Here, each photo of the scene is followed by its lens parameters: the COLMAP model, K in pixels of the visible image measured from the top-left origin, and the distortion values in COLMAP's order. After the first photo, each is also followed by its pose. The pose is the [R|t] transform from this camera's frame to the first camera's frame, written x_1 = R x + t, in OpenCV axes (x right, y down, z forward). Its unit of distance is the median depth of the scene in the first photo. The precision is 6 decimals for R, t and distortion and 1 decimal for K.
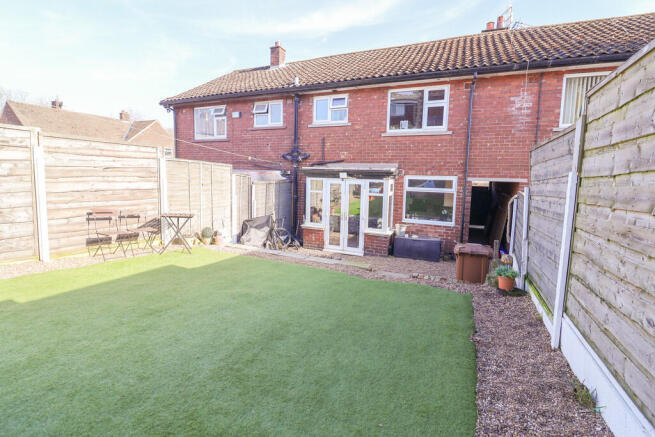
lens RADIAL K [[310.1, 0, 324.5], [0, 310.1, 206.5], [0, 0, 1]] dist [0.001526, -0.012926]
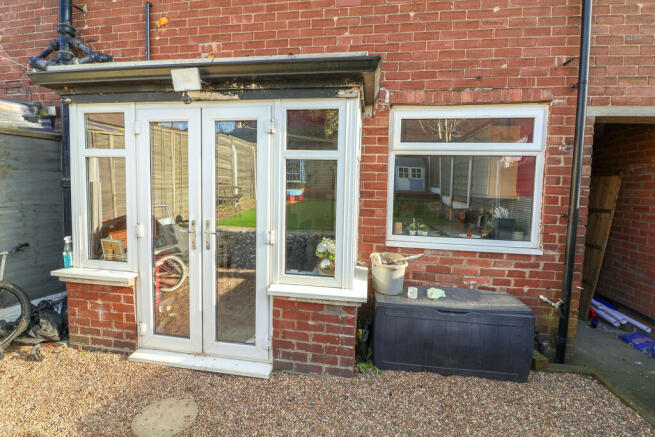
lens RADIAL K [[310.1, 0, 324.5], [0, 310.1, 206.5], [0, 0, 1]] dist [0.001526, -0.012926]
pose [[0.965279, -0.016658, 0.260689, 0.099106], [0.024173, 0.999379, -0.025646, 0.014201], [-0.260100, 0.031057, 0.965082, 0.697005]]
